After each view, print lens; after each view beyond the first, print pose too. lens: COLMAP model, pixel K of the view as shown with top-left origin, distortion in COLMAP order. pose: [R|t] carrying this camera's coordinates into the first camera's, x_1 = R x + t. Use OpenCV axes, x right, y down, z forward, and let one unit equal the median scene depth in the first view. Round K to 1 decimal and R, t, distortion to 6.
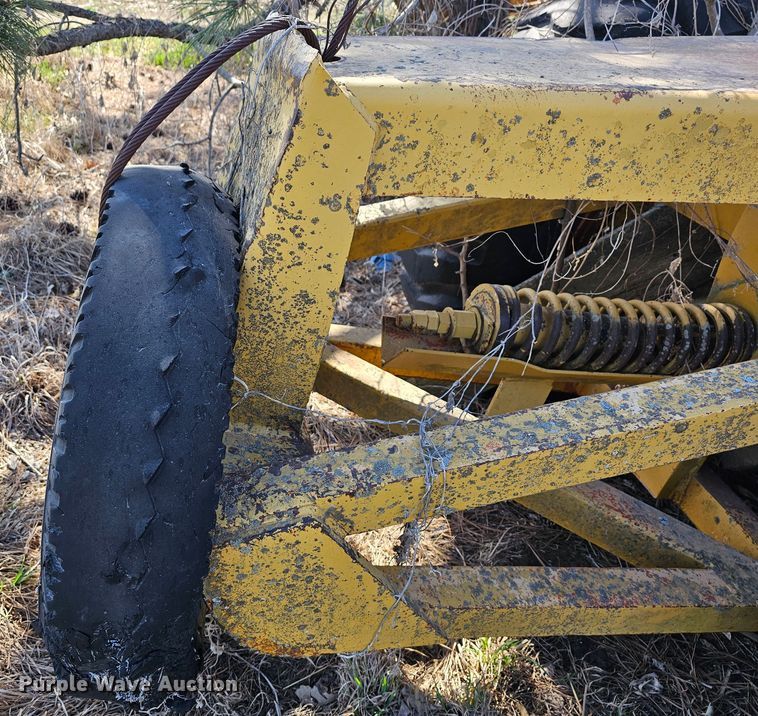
lens RADIAL K [[582.7, 0, 358.1], [0, 582.7, 338.5], [0, 0, 1]] dist [0.023400, -0.033439]
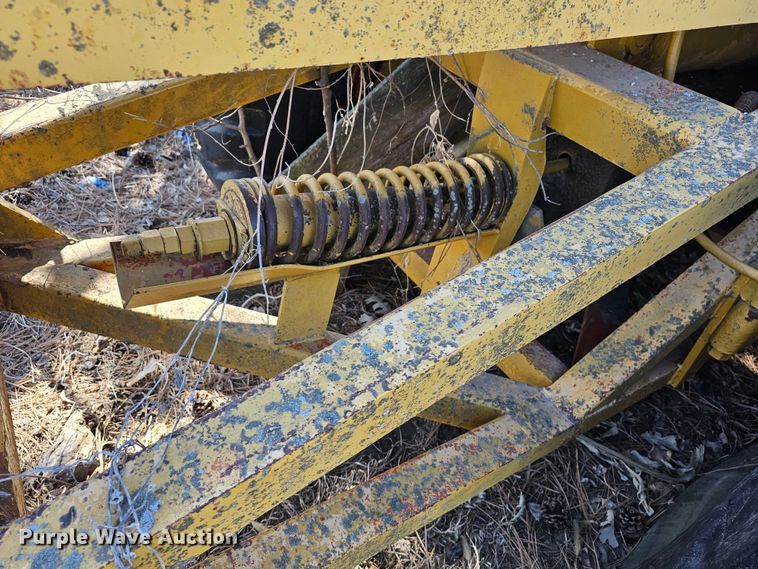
lens RADIAL K [[515.3, 0, 399.1], [0, 515.3, 304.7], [0, 0, 1]] dist [0.023554, -0.009330]
pose [[0.908886, -0.258292, 0.327432, 0.182534], [0.183973, 0.952921, 0.241031, -0.070356], [-0.374273, -0.158831, 0.913615, 0.266121]]
